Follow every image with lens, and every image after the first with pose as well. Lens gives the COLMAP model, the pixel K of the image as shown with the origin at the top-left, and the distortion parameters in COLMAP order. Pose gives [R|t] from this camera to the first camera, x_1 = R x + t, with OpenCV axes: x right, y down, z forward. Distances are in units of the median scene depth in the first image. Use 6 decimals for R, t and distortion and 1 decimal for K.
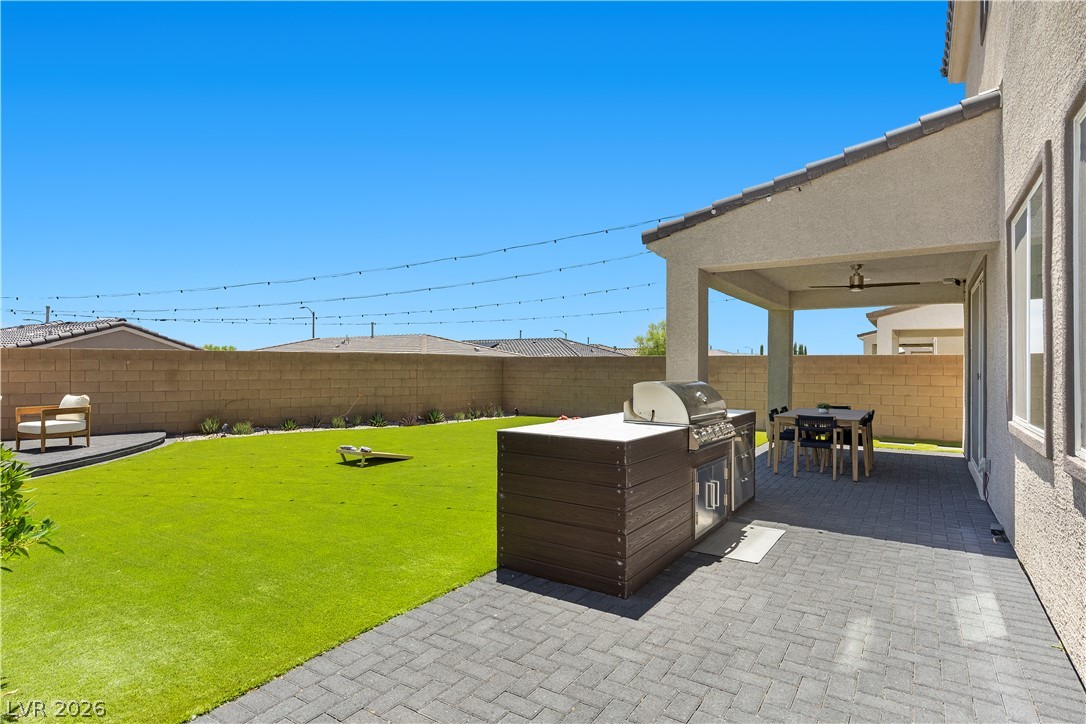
lens RADIAL K [[563.0, 0, 546.2], [0, 563.0, 364.5], [0, 0, 1]] dist [0.001892, -0.000197]
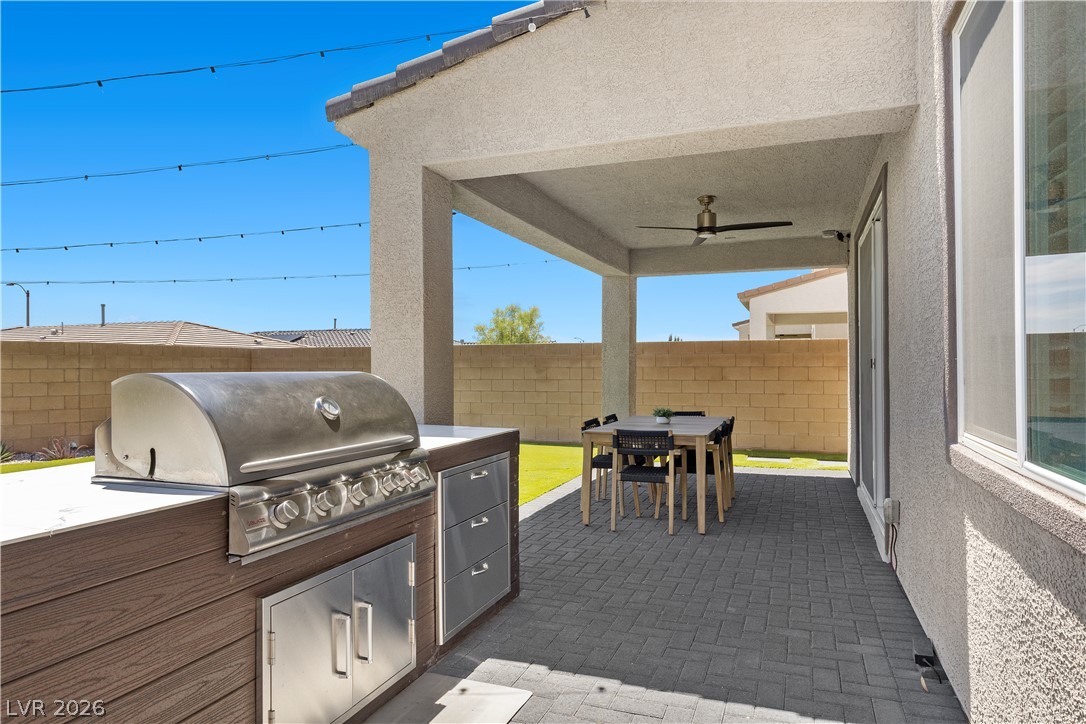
lens RADIAL K [[677.5, 0, 541.3], [0, 677.5, 364.1], [0, 0, 1]] dist [0.004041, -0.002568]
pose [[0.975273, -0.010259, 0.220765, 0.187834], [0.009900, 0.999947, 0.002733, 0.014146], [-0.220781, -0.000480, 0.975323, 0.273422]]
